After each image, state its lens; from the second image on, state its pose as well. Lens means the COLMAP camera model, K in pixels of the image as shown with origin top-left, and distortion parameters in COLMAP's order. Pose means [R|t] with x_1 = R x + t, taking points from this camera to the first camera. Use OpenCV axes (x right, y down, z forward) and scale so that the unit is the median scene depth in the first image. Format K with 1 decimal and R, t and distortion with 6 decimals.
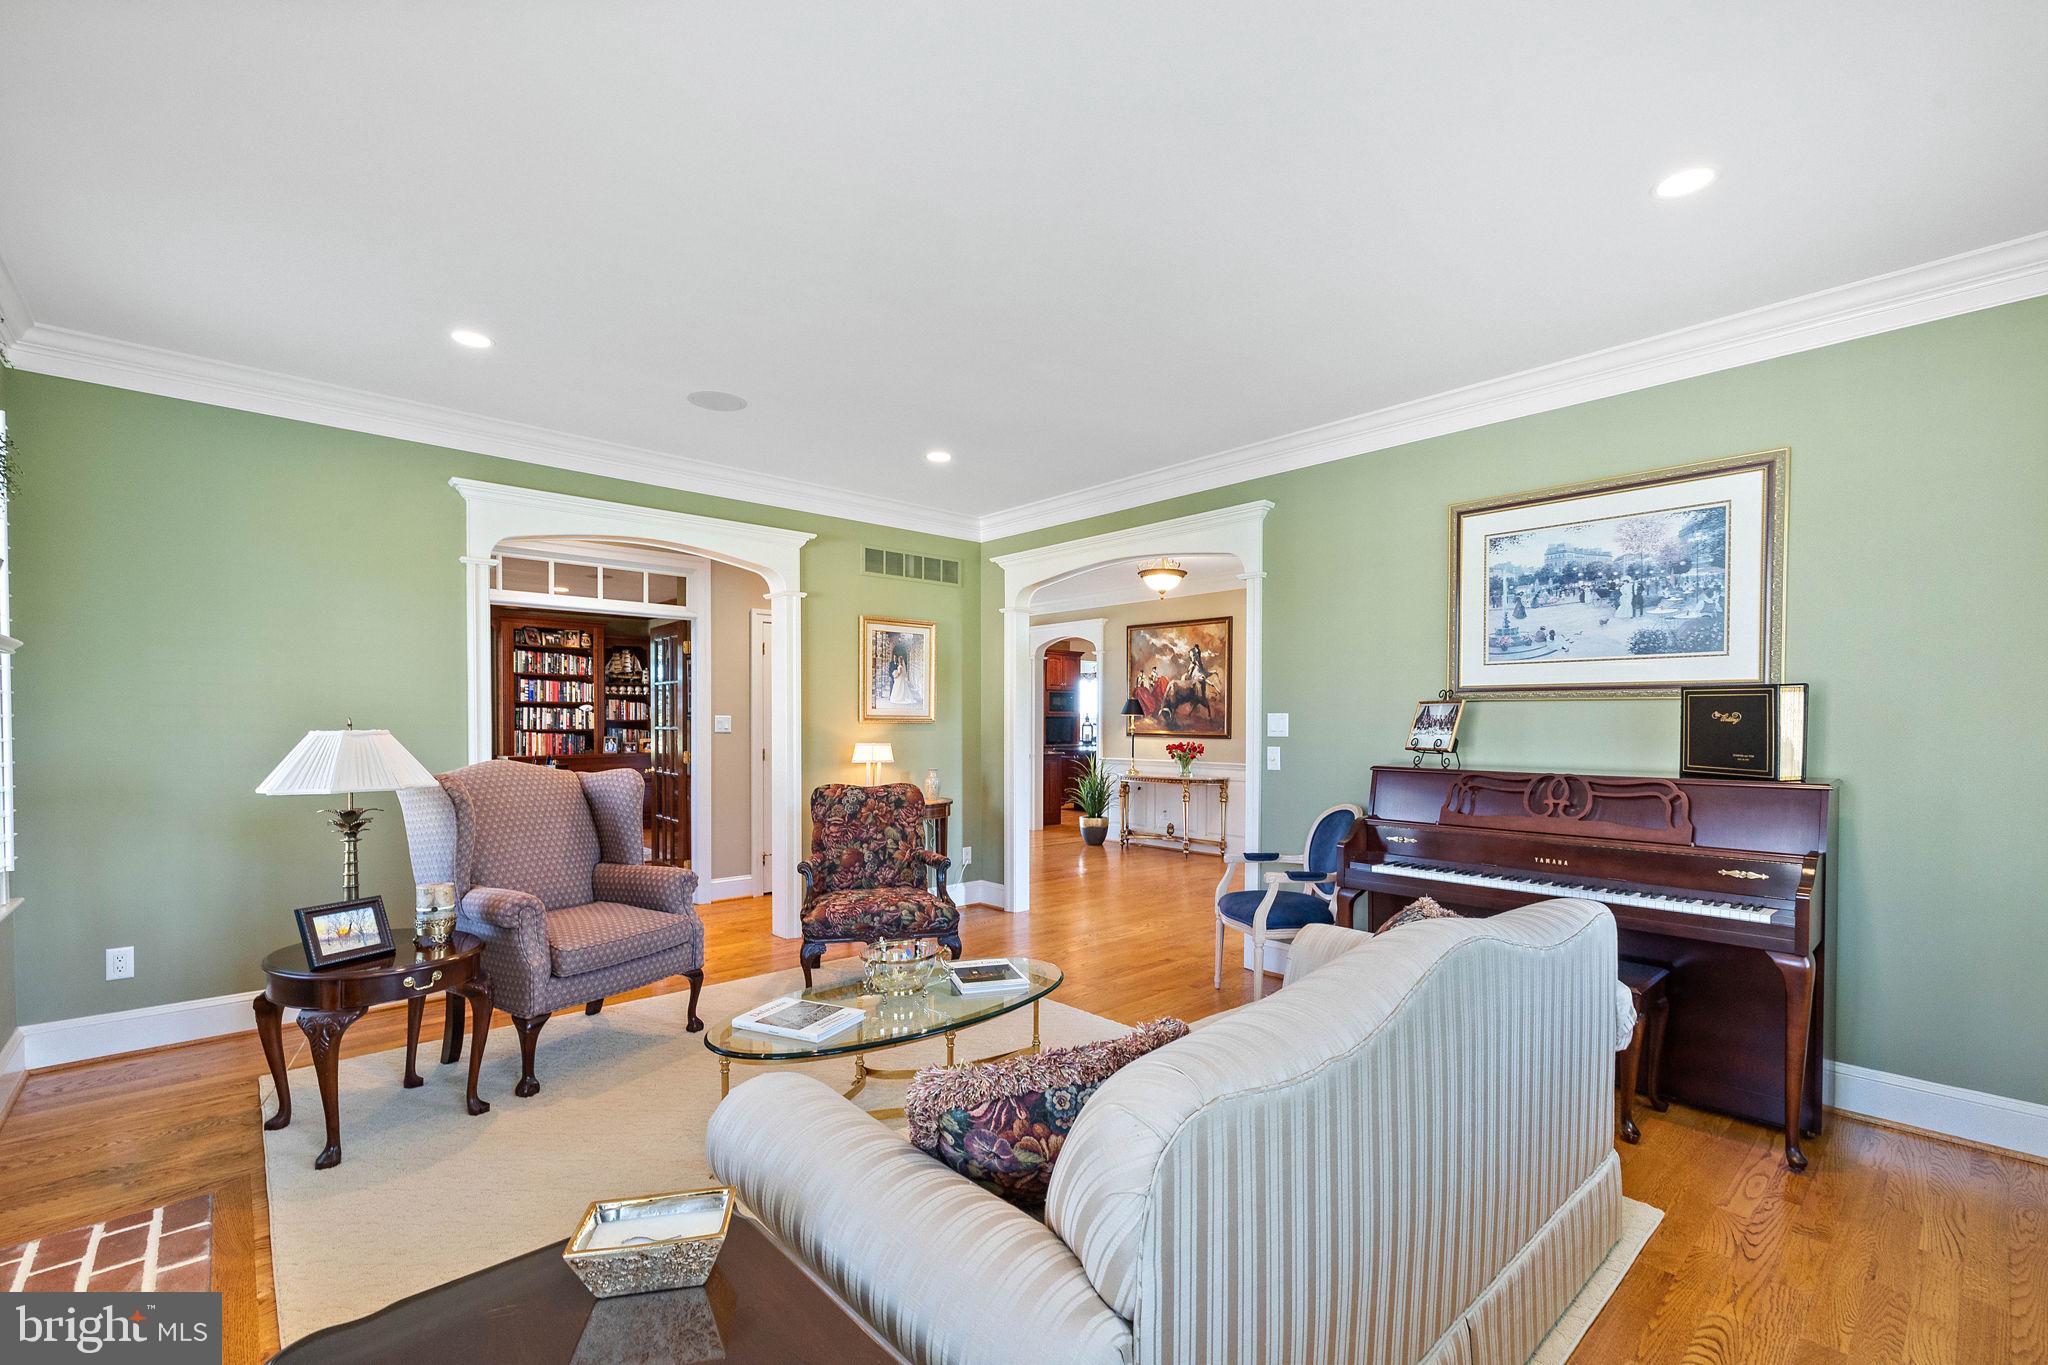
lens RADIAL K [[869.4, 0, 1039.2], [0, 869.4, 722.8], [0, 0, 1]] dist [0.004992, -0.000519]
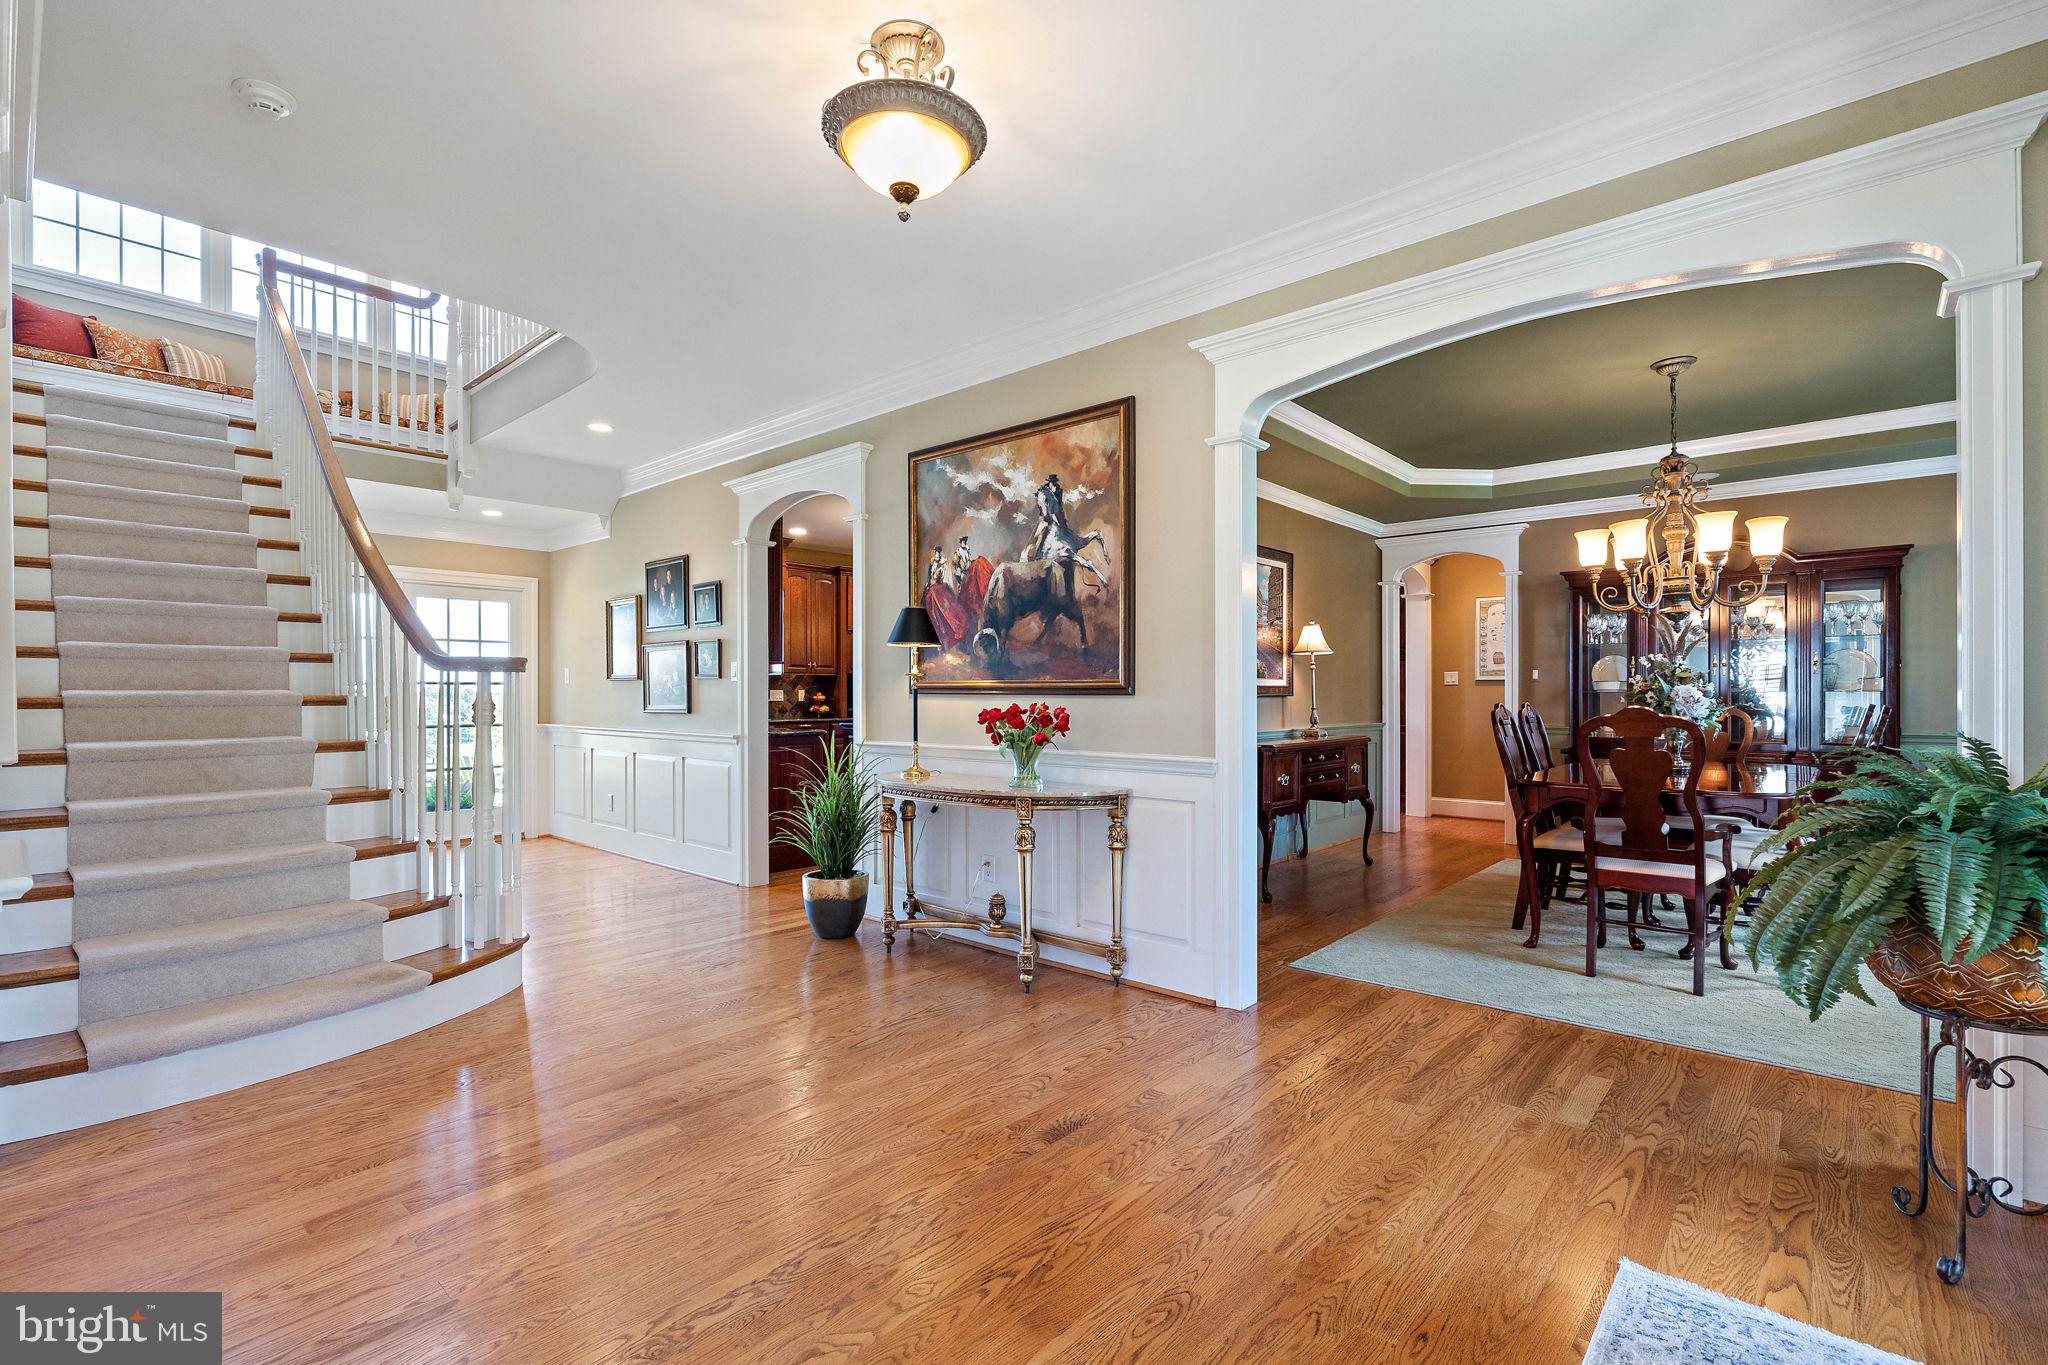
lens RADIAL K [[928.5, 0, 1022.4], [0, 928.5, 682.3], [0, 0, 1]] dist [-0.003053, 0.000828]
pose [[0.995344, -0.005291, 0.096237, 0.121958], [0.006633, 0.999885, -0.013623, 0.017432], [-0.096154, 0.014198, 0.995265, 0.551296]]
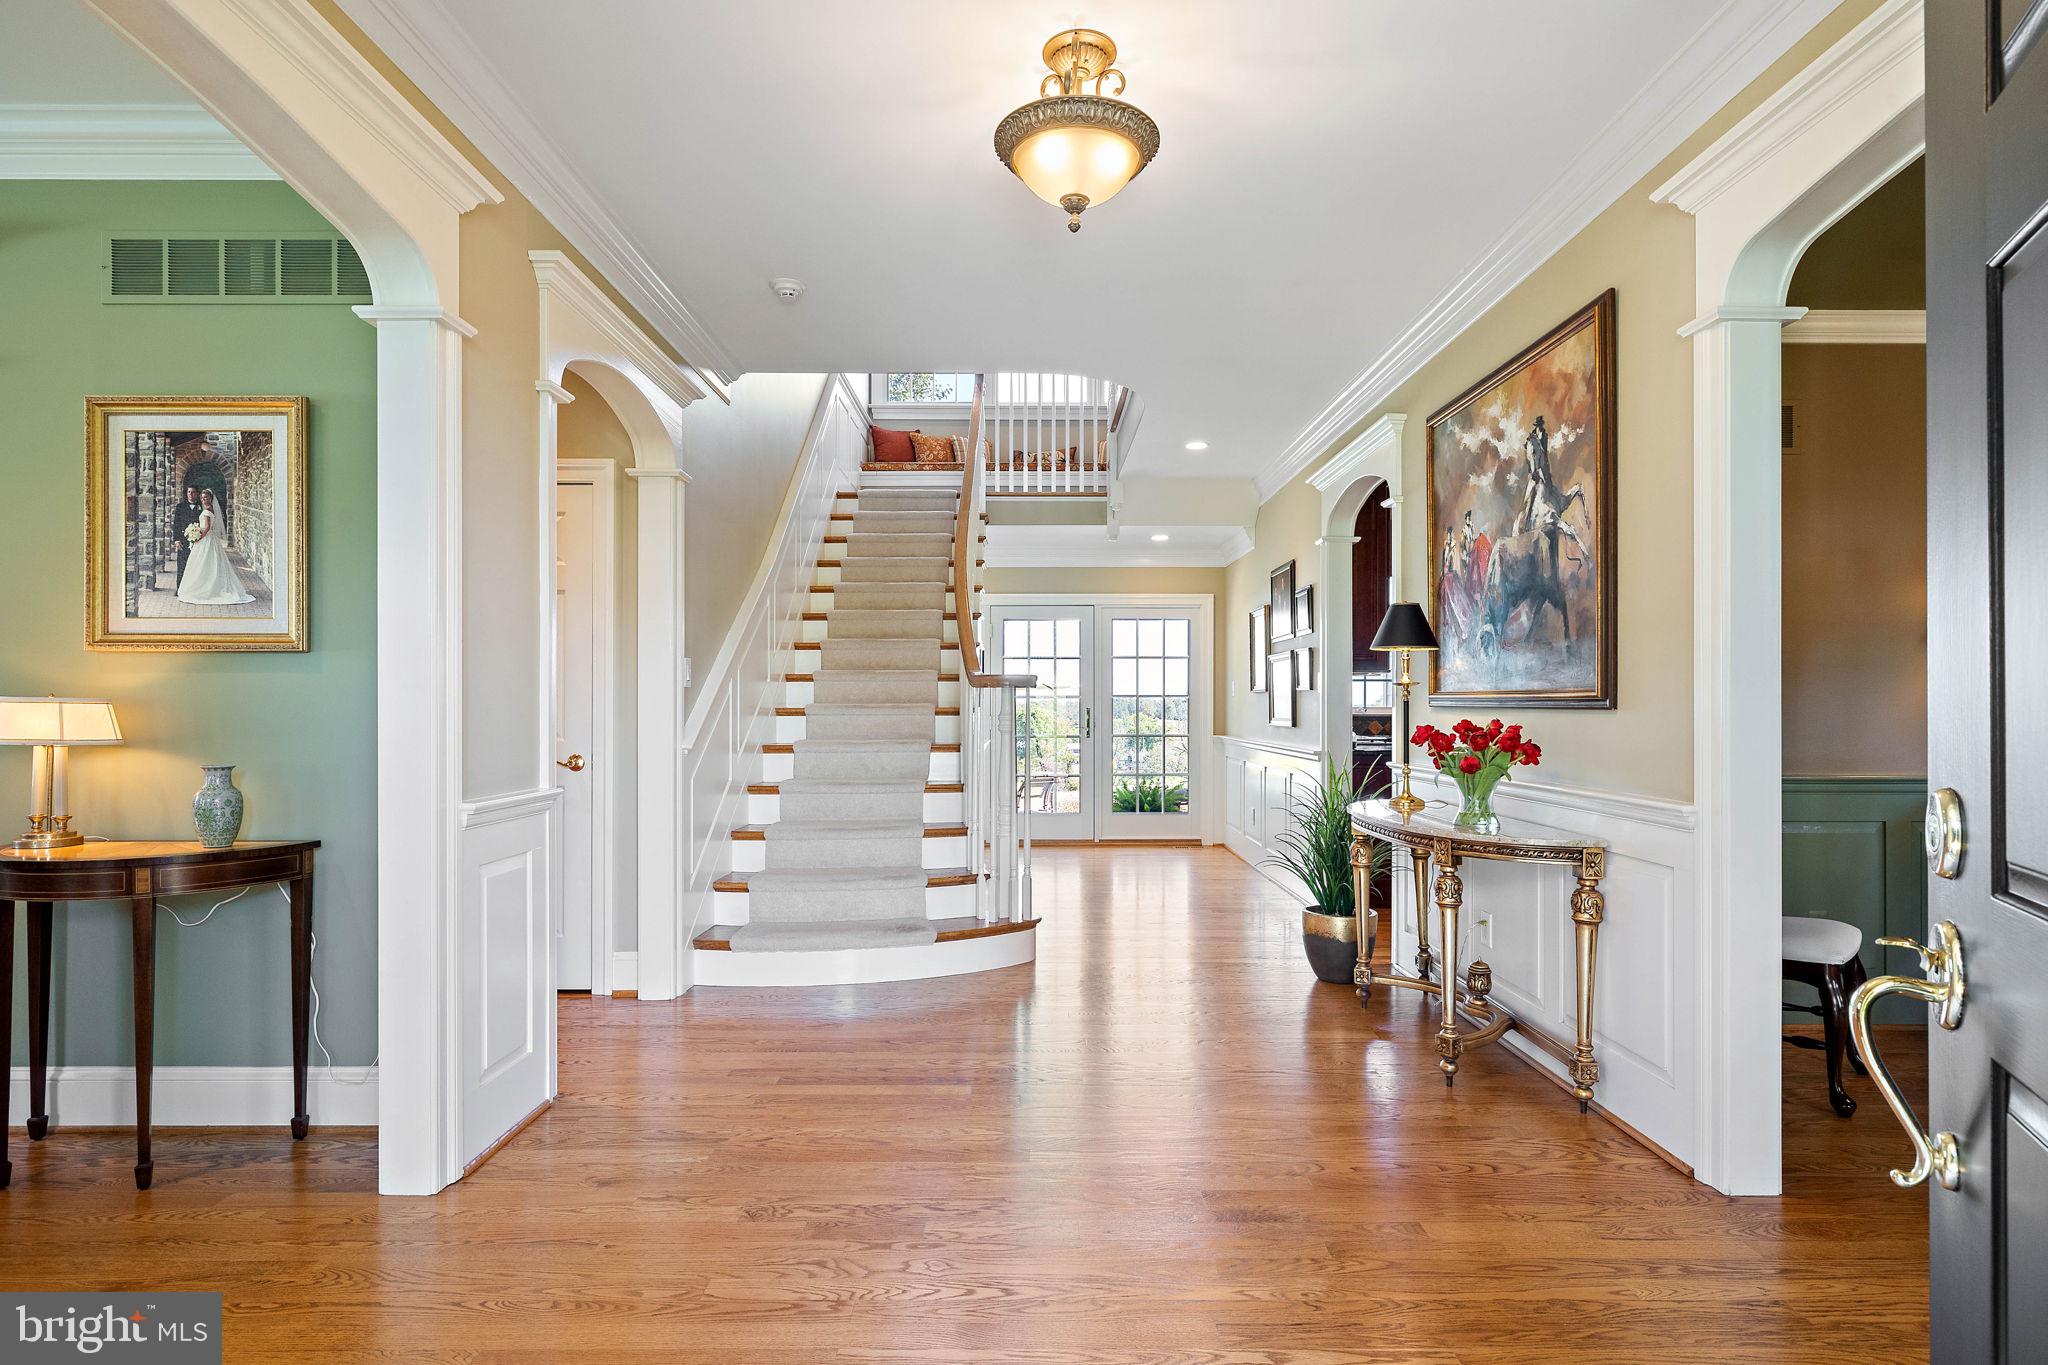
lens RADIAL K [[1045.5, 0, 1026.4], [0, 1045.5, 695.6], [0, 0, 1]] dist [-0.003421, 0.001138]
pose [[0.739935, -0.009995, -0.672604, 0.299334], [-0.000111, 0.999888, -0.014980, 0.018328], [0.672678, 0.011159, 0.739851, 0.590165]]
